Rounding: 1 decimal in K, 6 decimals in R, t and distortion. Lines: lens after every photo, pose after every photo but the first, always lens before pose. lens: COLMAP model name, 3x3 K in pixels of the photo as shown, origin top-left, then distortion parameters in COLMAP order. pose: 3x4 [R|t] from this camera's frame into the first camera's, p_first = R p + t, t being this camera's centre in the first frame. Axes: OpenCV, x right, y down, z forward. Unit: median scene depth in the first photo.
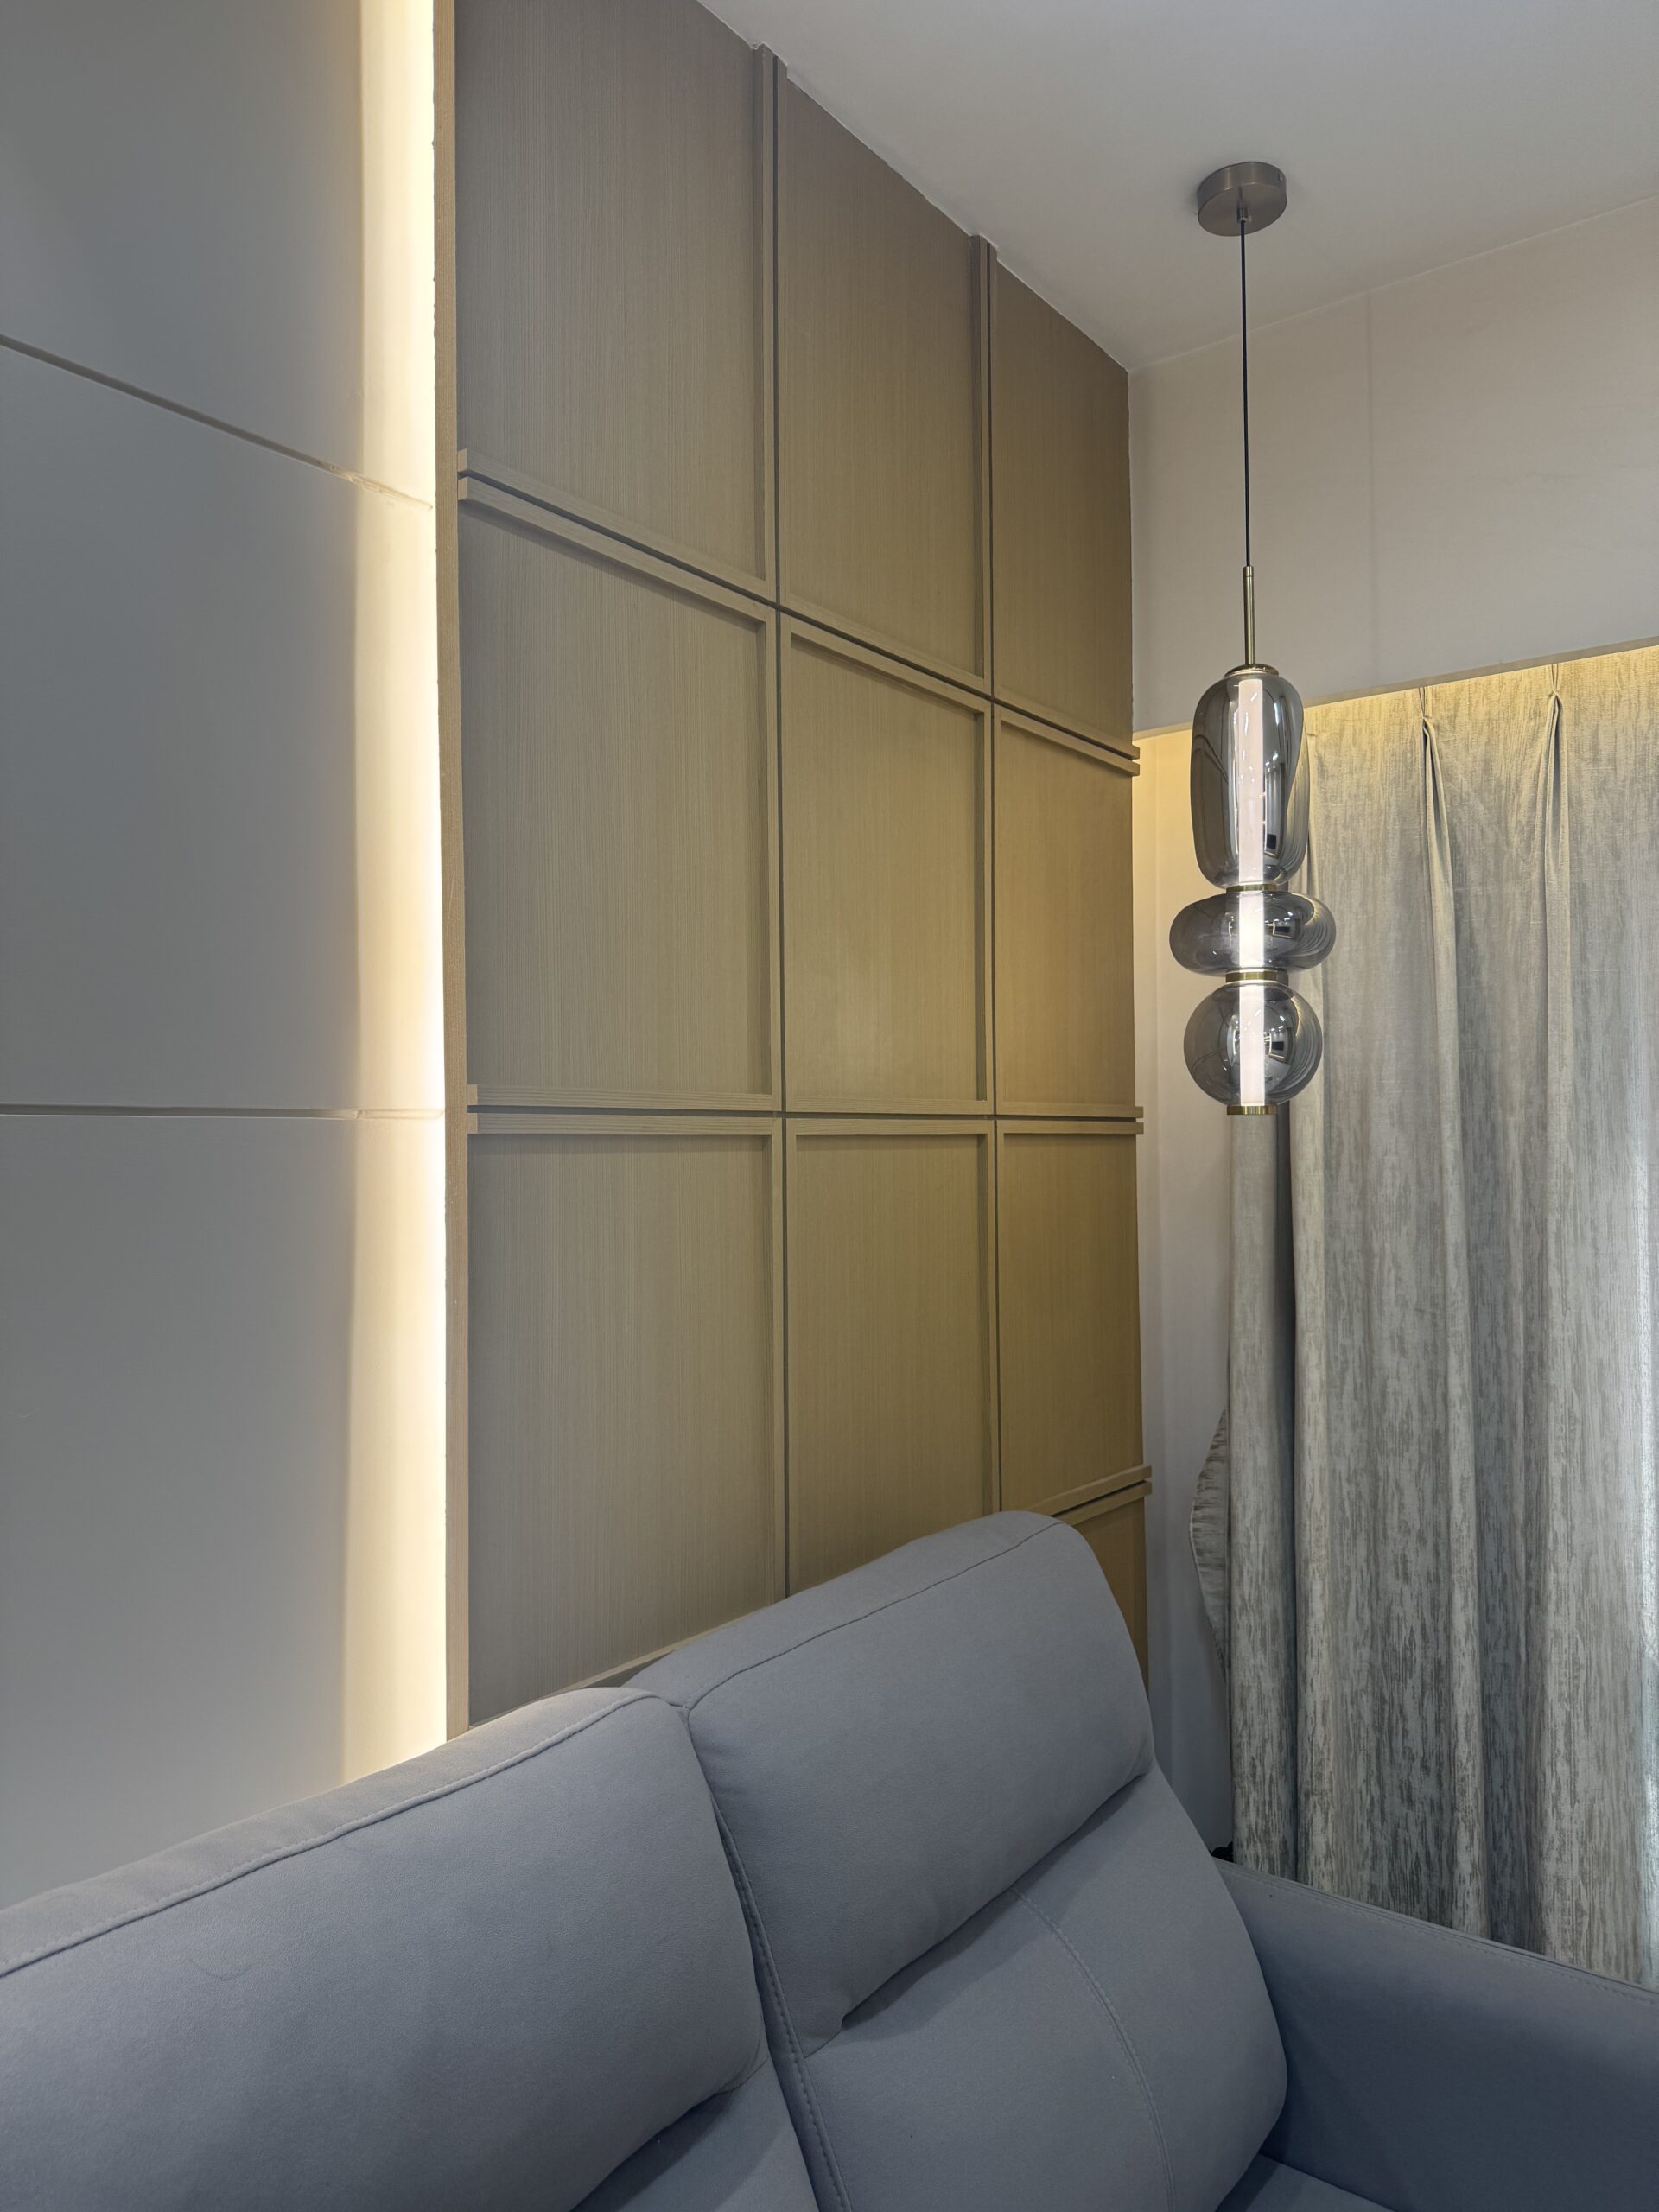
lens RADIAL K [[1558.3, 0, 830.4], [0, 1558.3, 1100.8], [0, 0, 1]] dist [0.051407, -0.035000]
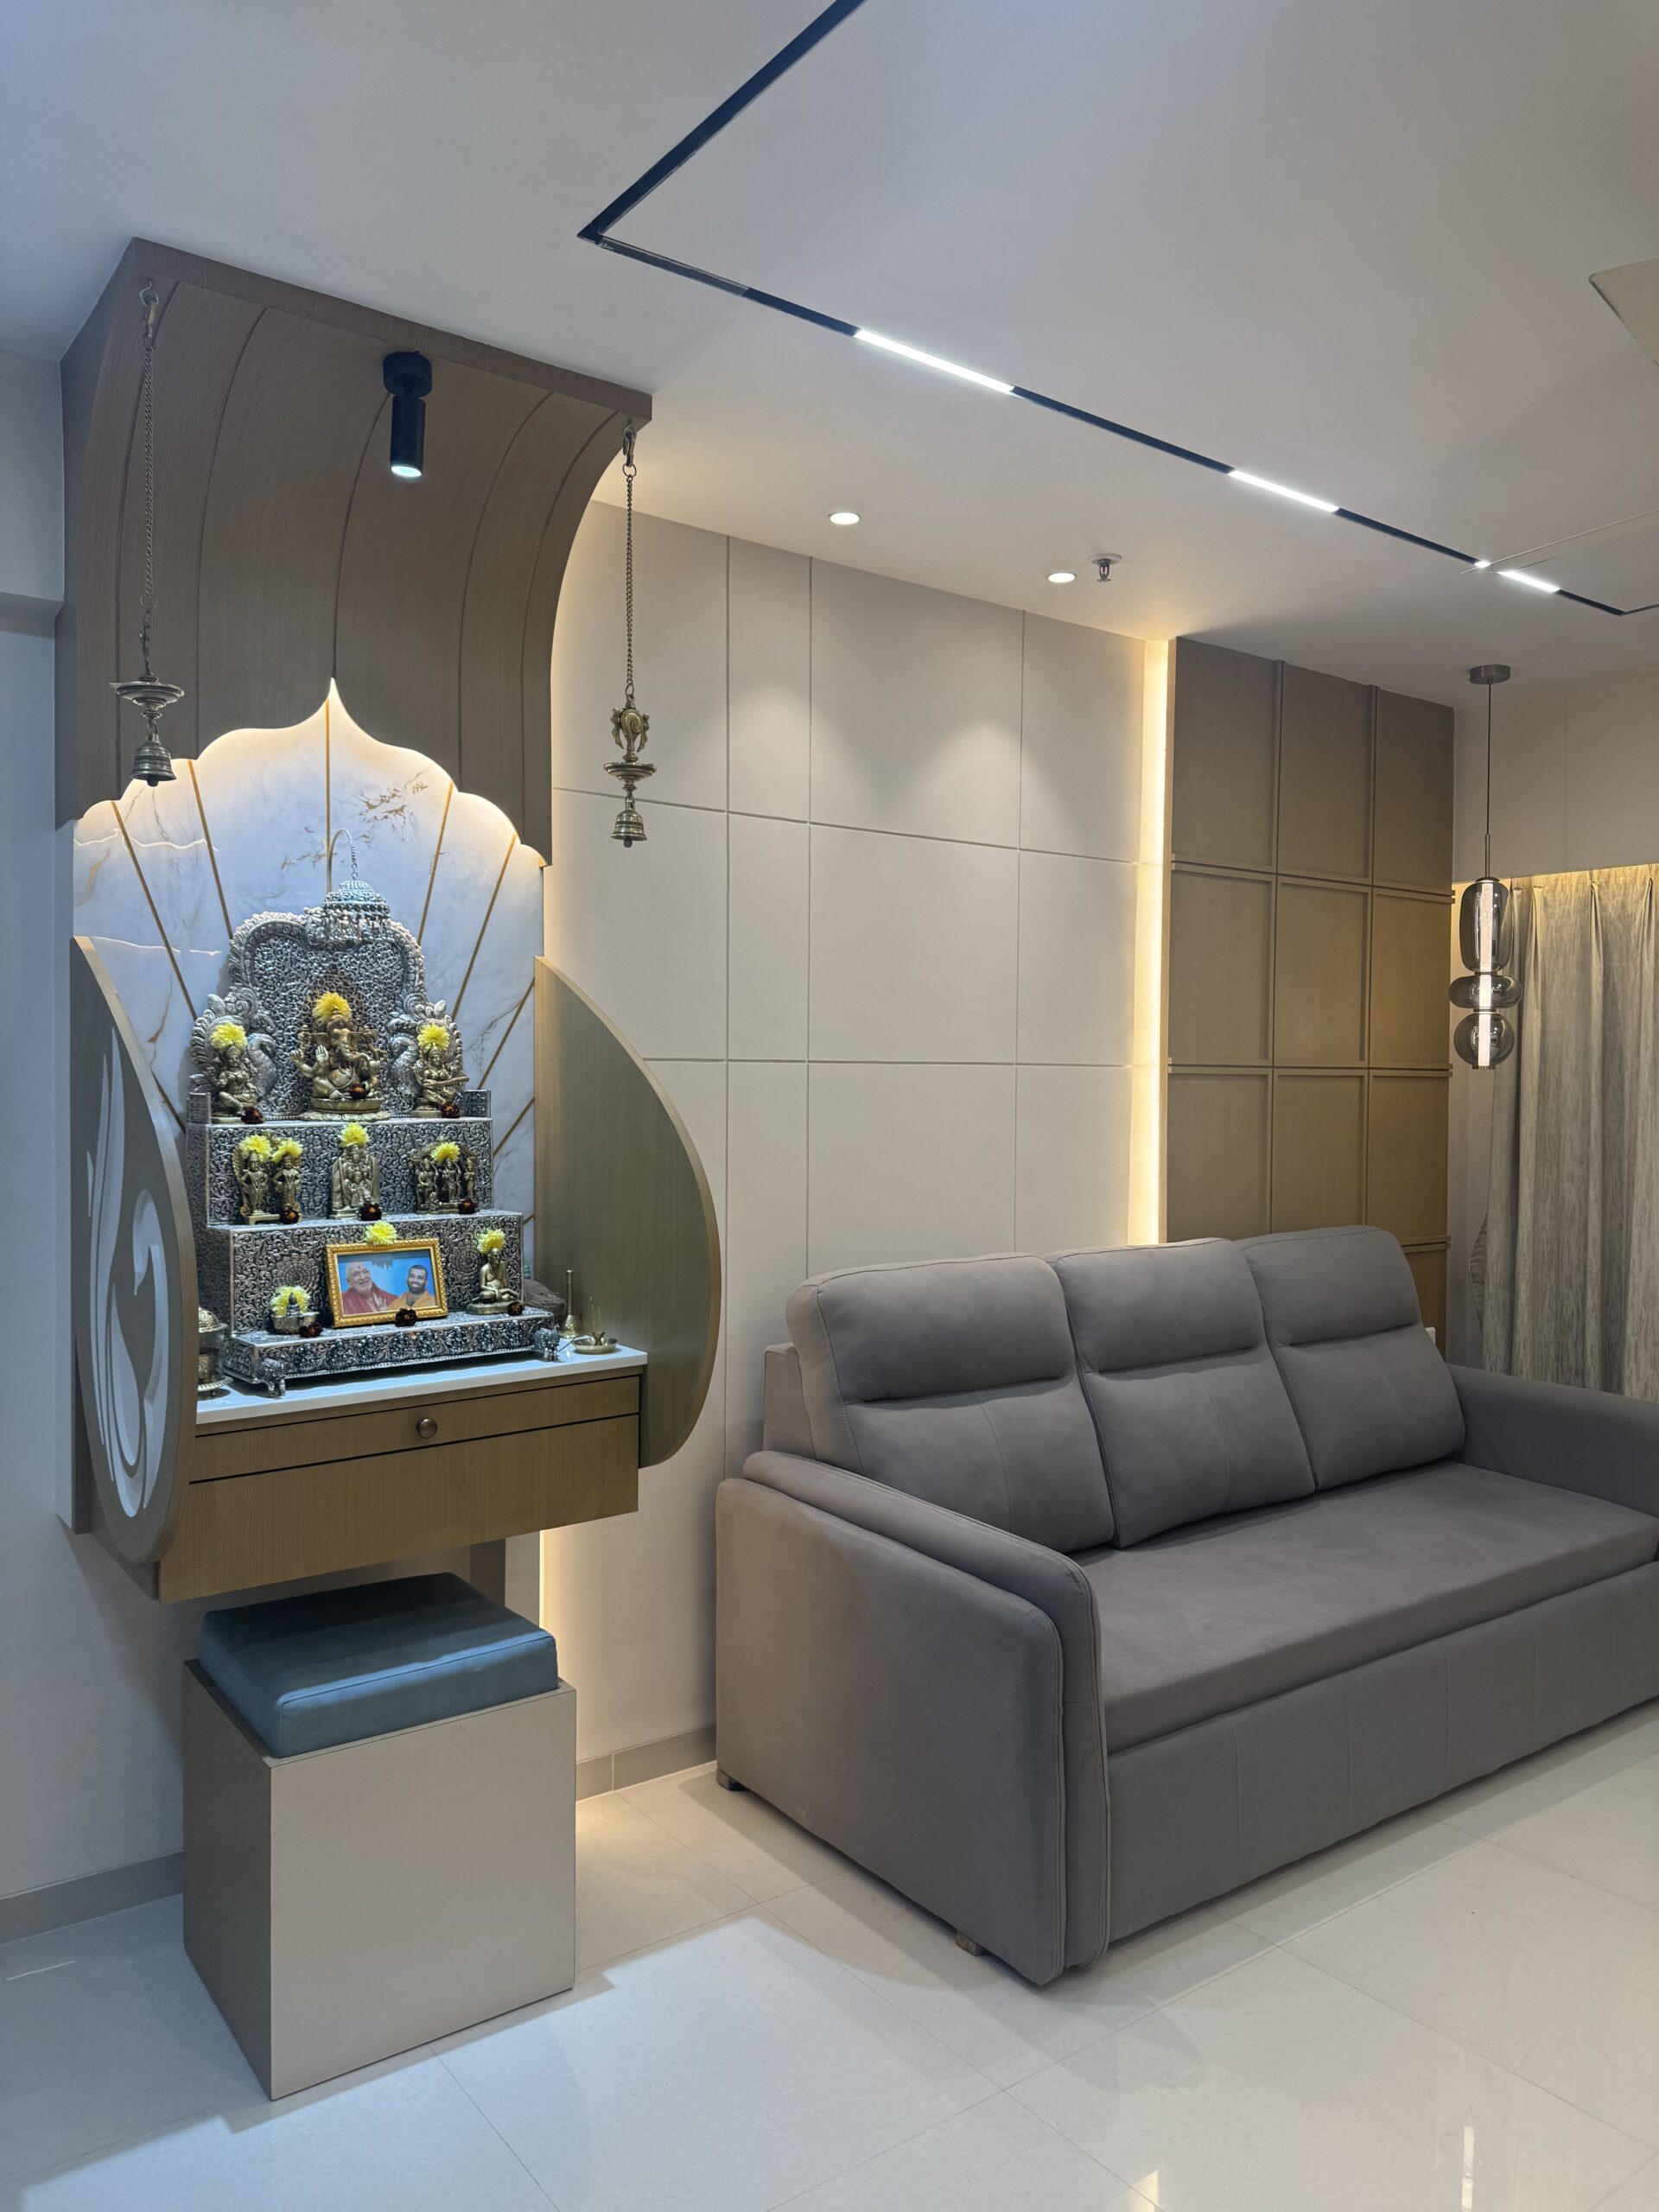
lens RADIAL K [[1558.3, 0, 818.2], [0, 1558.3, 1116.5], [0, 0, 1]] dist [0.051407, -0.035000]
pose [[0.957217, 0.024161, -0.288360, -0.002205], [-0.009188, 0.998544, 0.053164, -0.034268], [0.289224, -0.048239, 0.956045, -1.429612]]
